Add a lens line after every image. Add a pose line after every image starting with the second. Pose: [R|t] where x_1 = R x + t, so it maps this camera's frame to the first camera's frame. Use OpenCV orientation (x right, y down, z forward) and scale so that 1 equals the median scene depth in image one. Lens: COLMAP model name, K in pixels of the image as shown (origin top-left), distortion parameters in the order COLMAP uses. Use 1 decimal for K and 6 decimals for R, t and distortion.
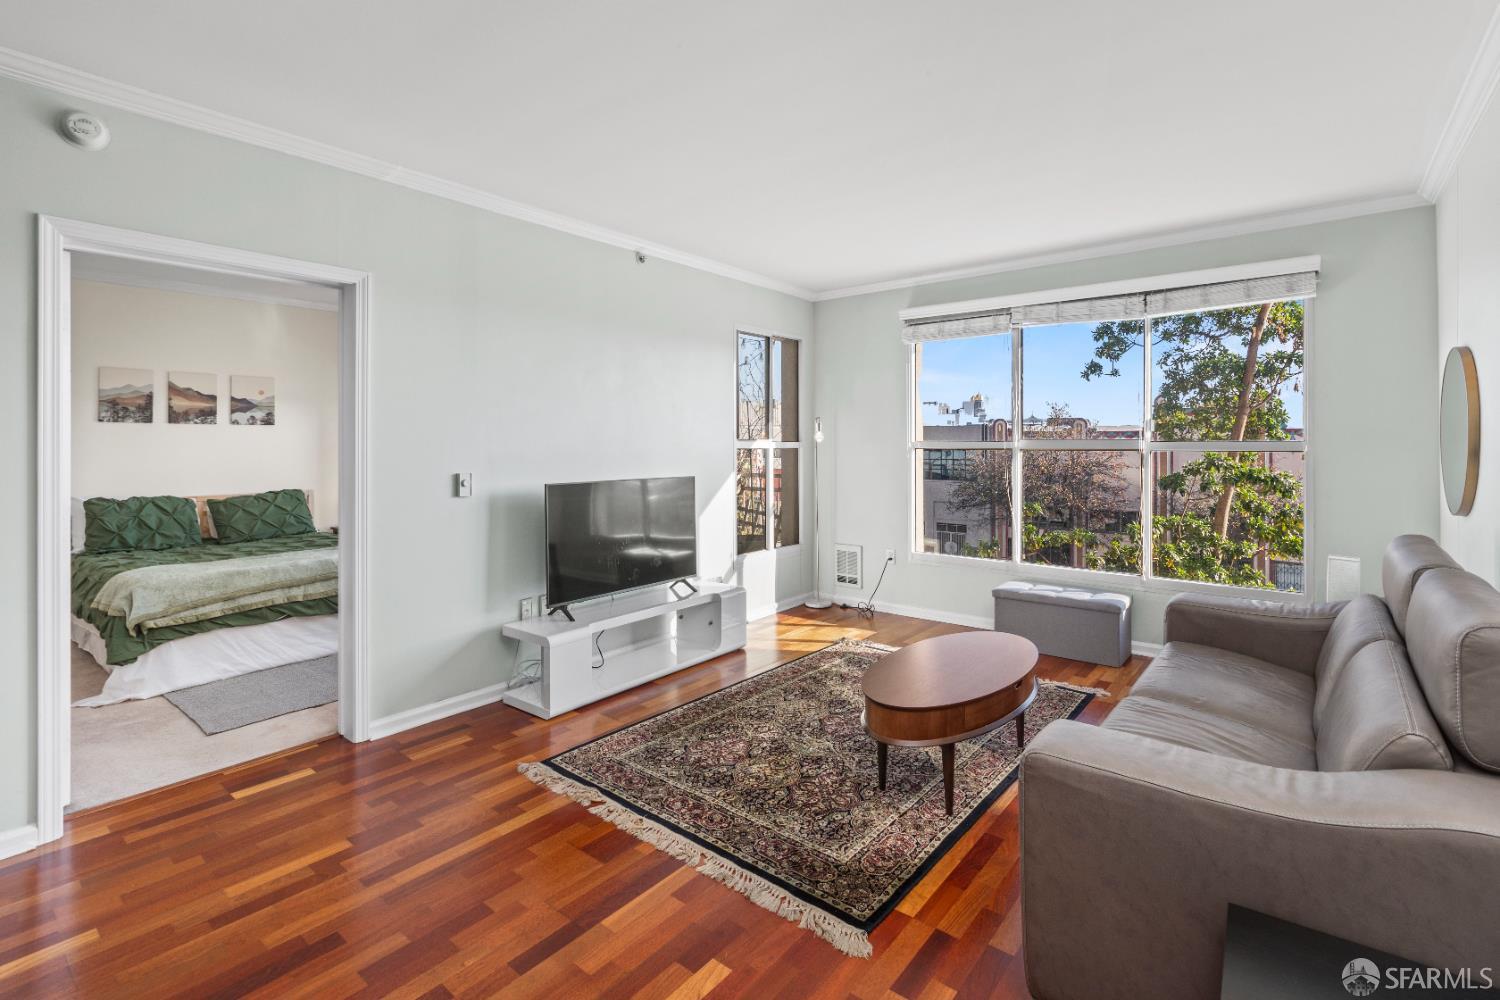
lens RADIAL K [[686.6, 0, 761.9], [0, 686.6, 440.5], [0, 0, 1]] dist [0.006774, -0.001749]
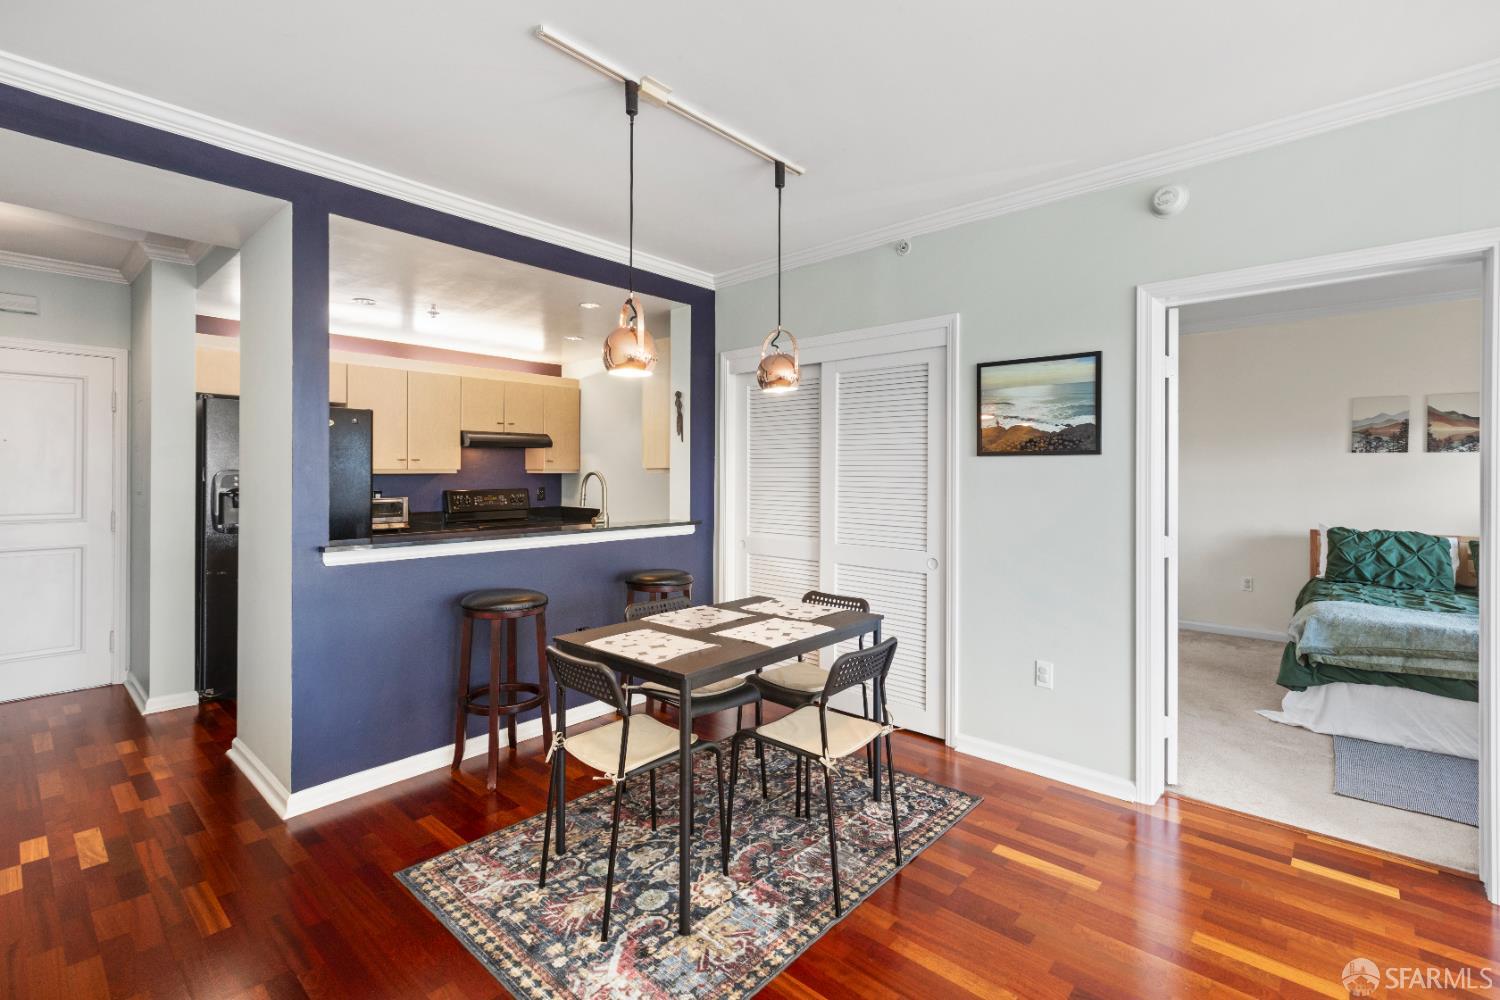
lens RADIAL K [[686.6, 0, 758.1], [0, 686.6, 472.3], [0, 0, 1]] dist [0.006774, -0.001749]
pose [[-0.049346, 0.001313, -0.998781, 0.098586], [-0.000106, 0.999999, 0.001320, 0.000522], [0.998782, 0.000171, -0.049346, 0.190891]]
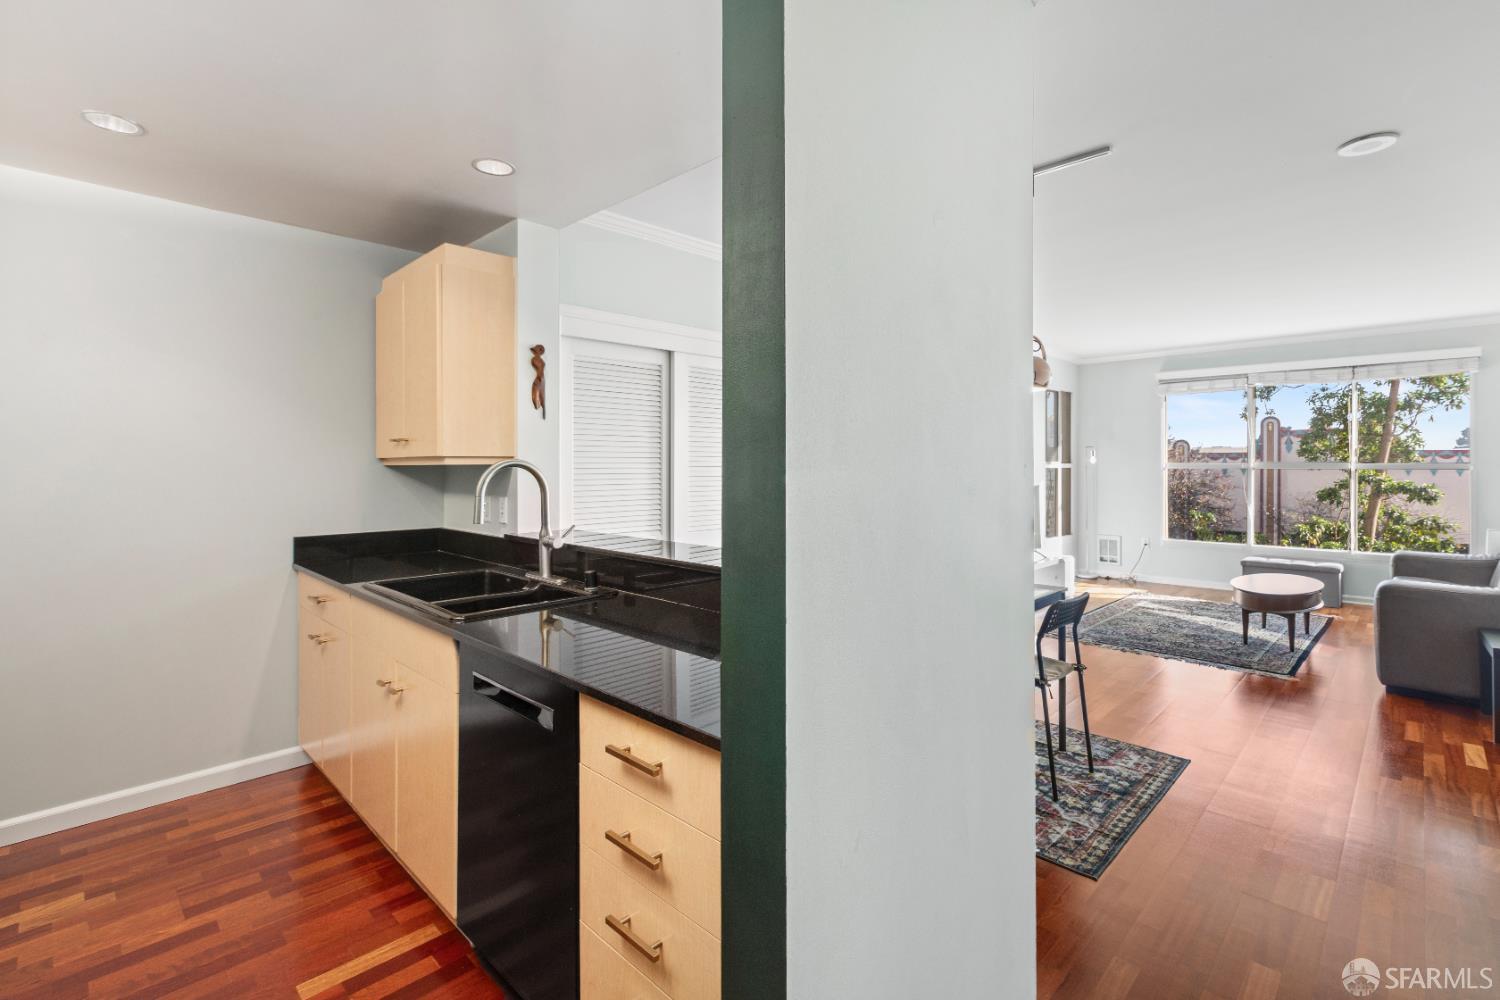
lens RADIAL K [[686.6, 0, 755.4], [0, 686.6, 465.6], [0, 0, 1]] dist [0.006774, -0.001749]
pose [[0.996106, 0.004461, -0.088046, -0.566515], [-0.003847, 0.999967, 0.007137, -0.001216], [0.088075, -0.006770, 0.996091, -0.578986]]
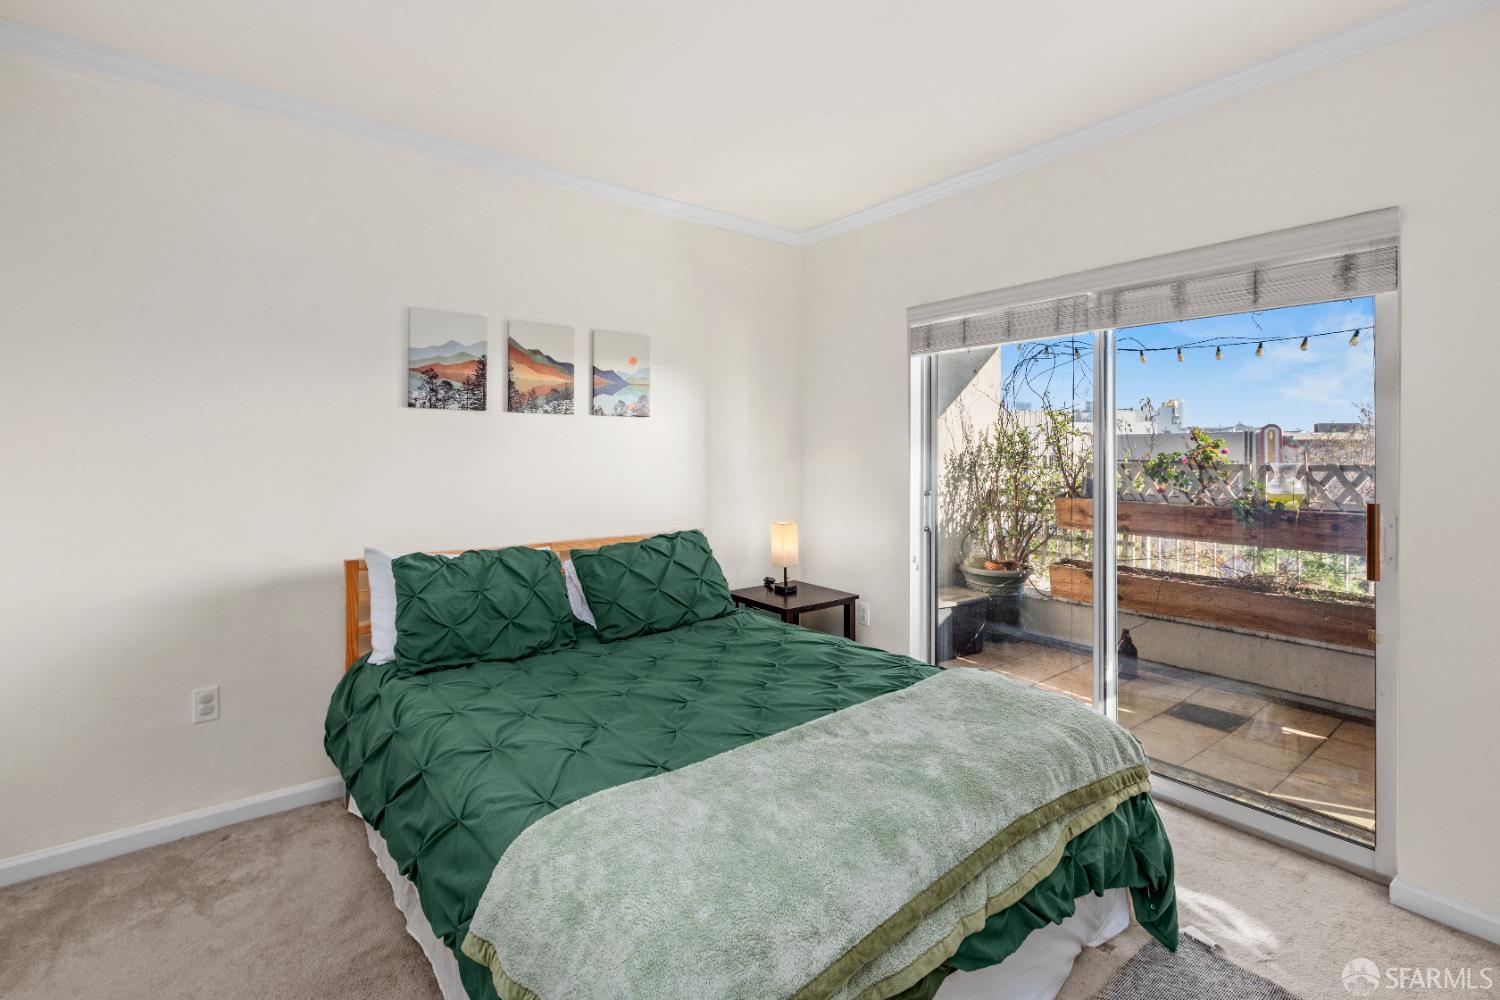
lens RADIAL K [[686.6, 0, 761.5], [0, 686.6, 452.2], [0, 0, 1]] dist [0.006774, -0.001749]
pose [[0.974646, 0.006060, -0.223669, -0.605998], [-0.005168, 0.999976, 0.004572, 0.004971], [0.223691, -0.003301, 0.974654, 0.567698]]
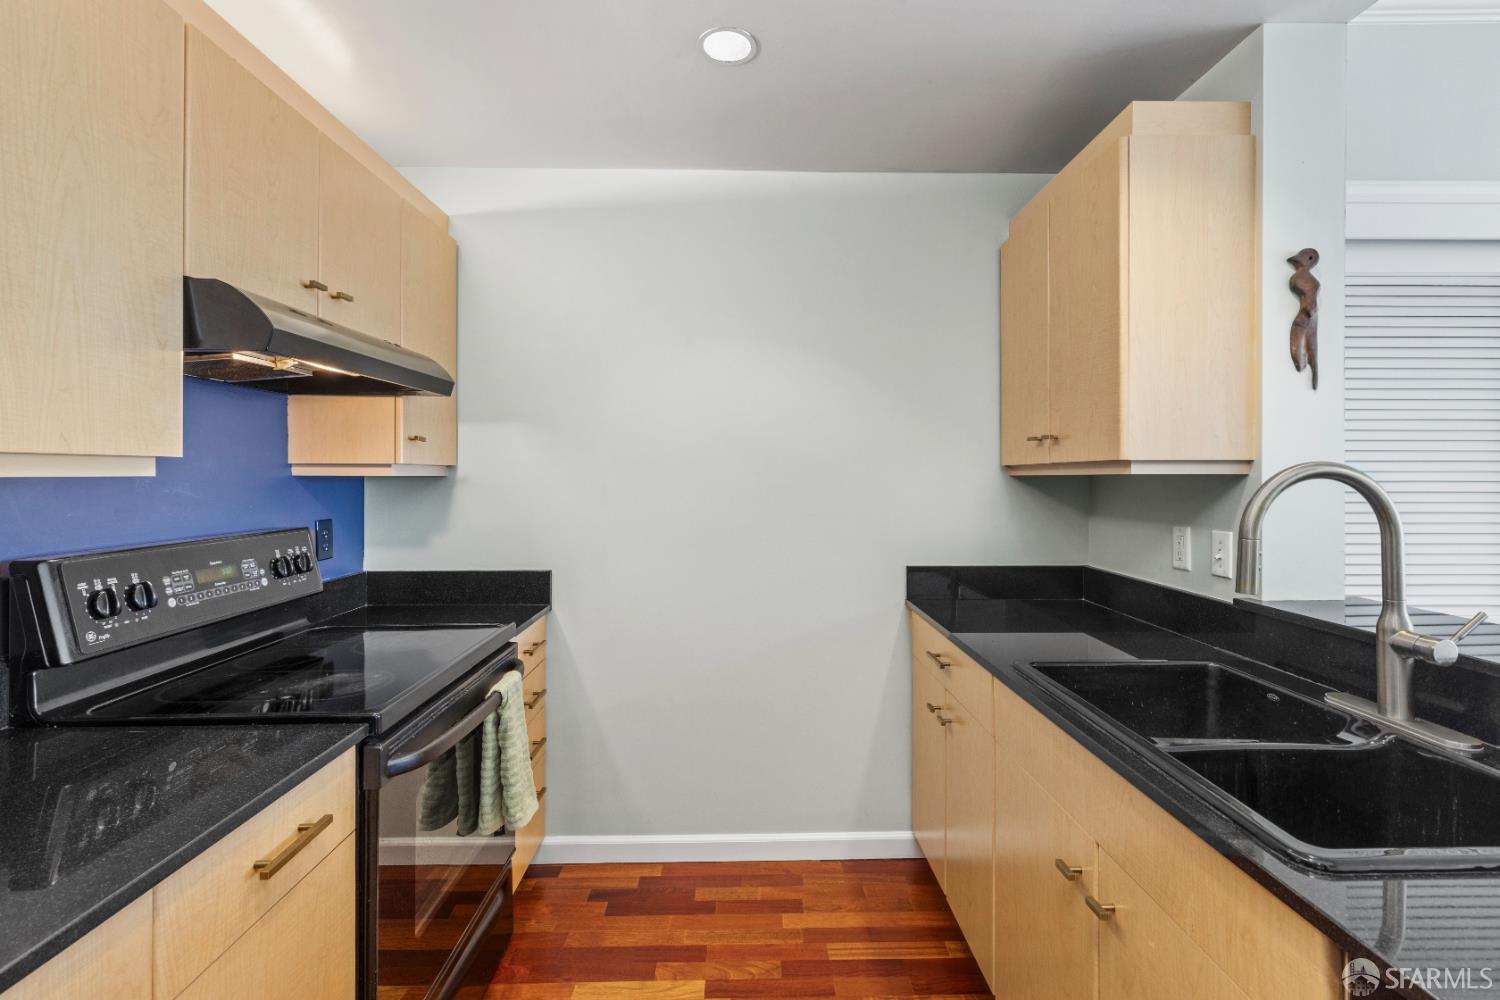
lens RADIAL K [[686.6, 0, 749.5], [0, 686.6, 477.7], [0, 0, 1]] dist [0.006774, -0.001749]
pose [[0.648716, 0.005734, -0.761009, -0.741290], [0.000844, 0.999966, 0.008254, 0.002022], [0.761030, -0.005997, 0.648689, -0.394119]]
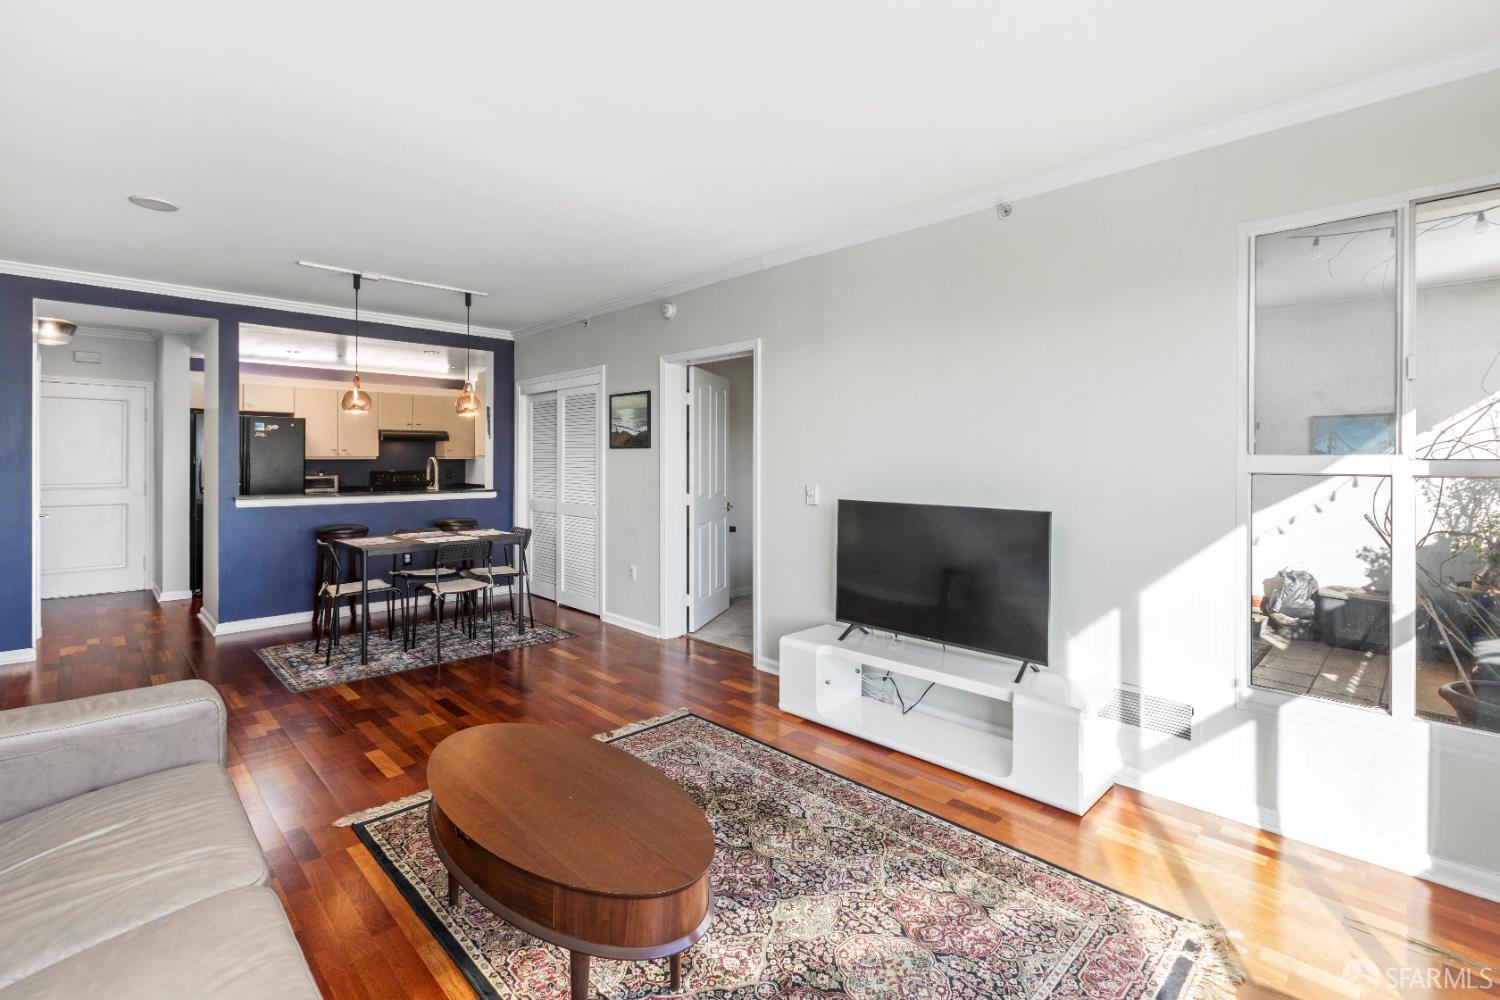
lens RADIAL K [[686.6, 0, 753.6], [0, 686.6, 459.2], [0, 0, 1]] dist [0.006774, -0.001749]
pose [[-0.113348, 0.003063, -0.993551, 0.550920], [0.001164, 0.999995, 0.002950, 0.000204], [0.993555, -0.000823, -0.113351, 0.758266]]
